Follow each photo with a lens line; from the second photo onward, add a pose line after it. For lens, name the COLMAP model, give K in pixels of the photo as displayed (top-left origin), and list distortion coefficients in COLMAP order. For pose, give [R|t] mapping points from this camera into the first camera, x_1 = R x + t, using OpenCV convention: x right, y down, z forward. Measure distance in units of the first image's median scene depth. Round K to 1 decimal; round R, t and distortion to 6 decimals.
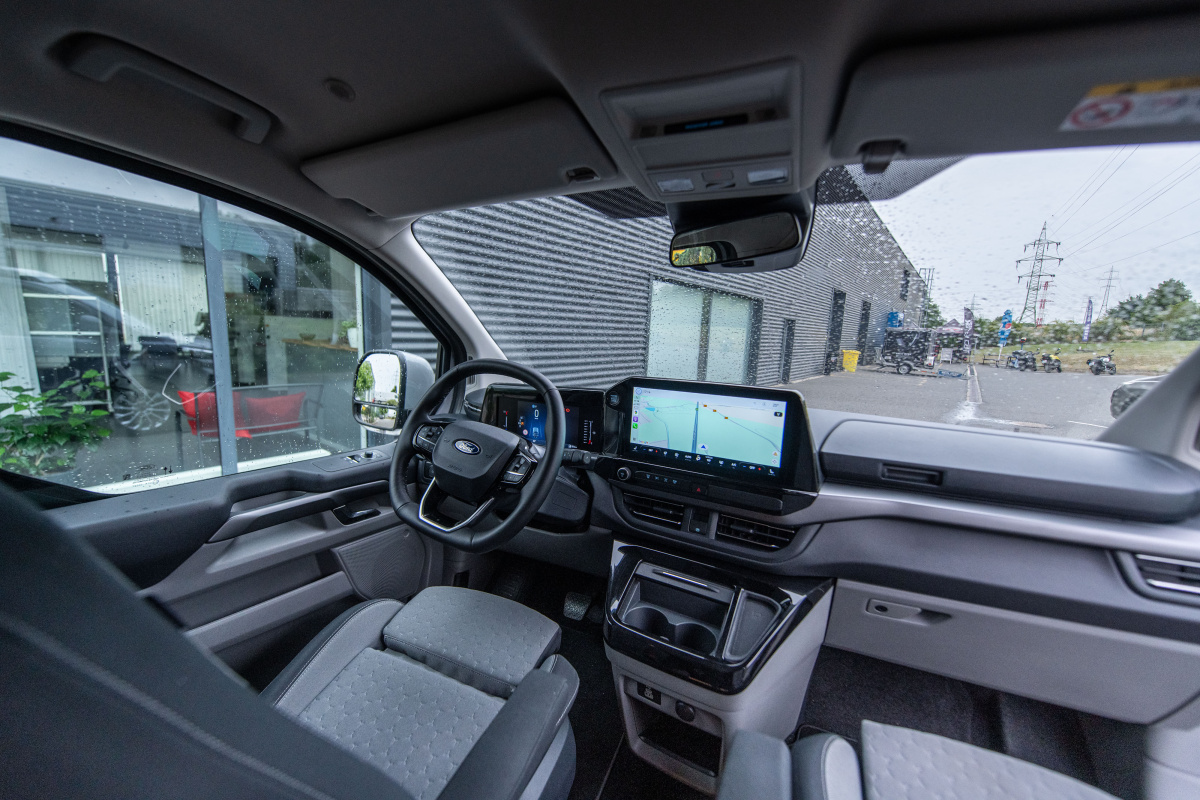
lens RADIAL K [[470.7, 0, 600.0], [0, 470.7, 400.0], [0, 0, 1]] dist [-0.000602, -0.000214]
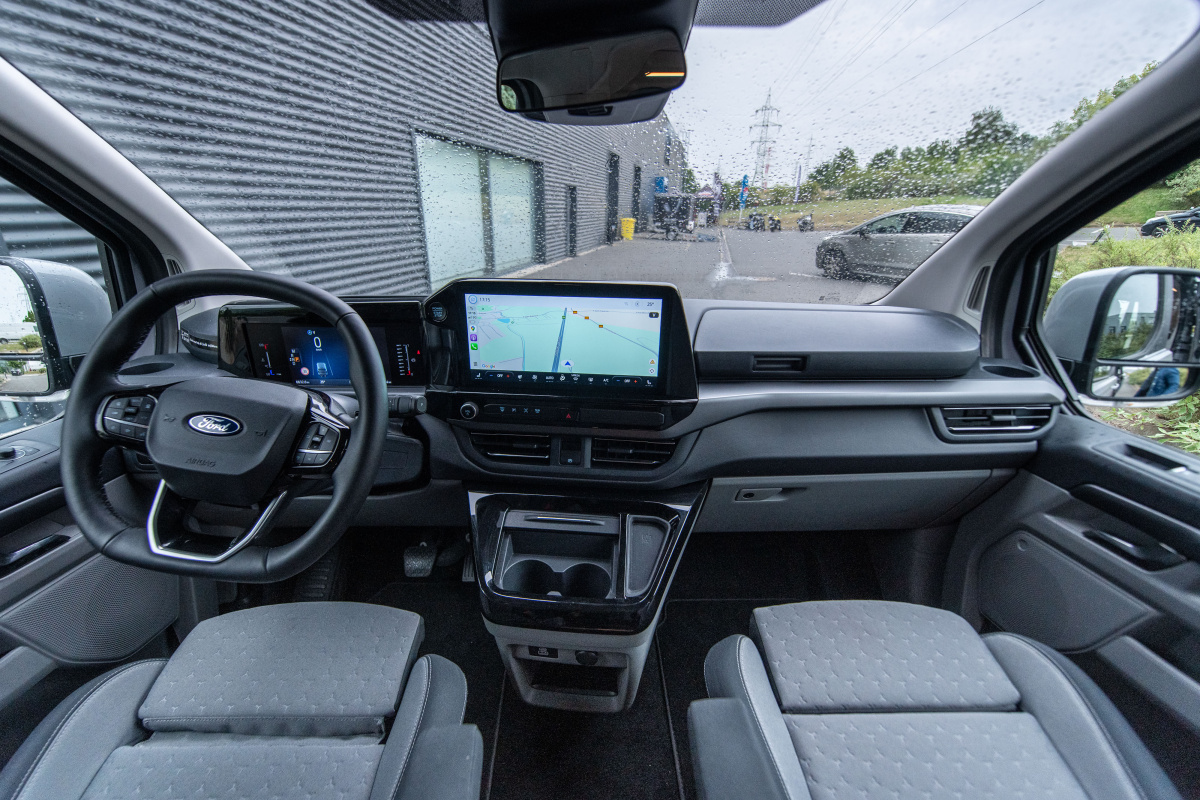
lens RADIAL K [[487.8, 0, 595.5], [0, 487.8, 401.9], [0, 0, 1]] dist [-0.000295, -0.000481]
pose [[0.906068, -0.178582, 0.383600, -0.067818], [0.079278, 0.962167, 0.260673, -0.050268], [-0.415639, -0.205776, 0.885946, 0.225436]]
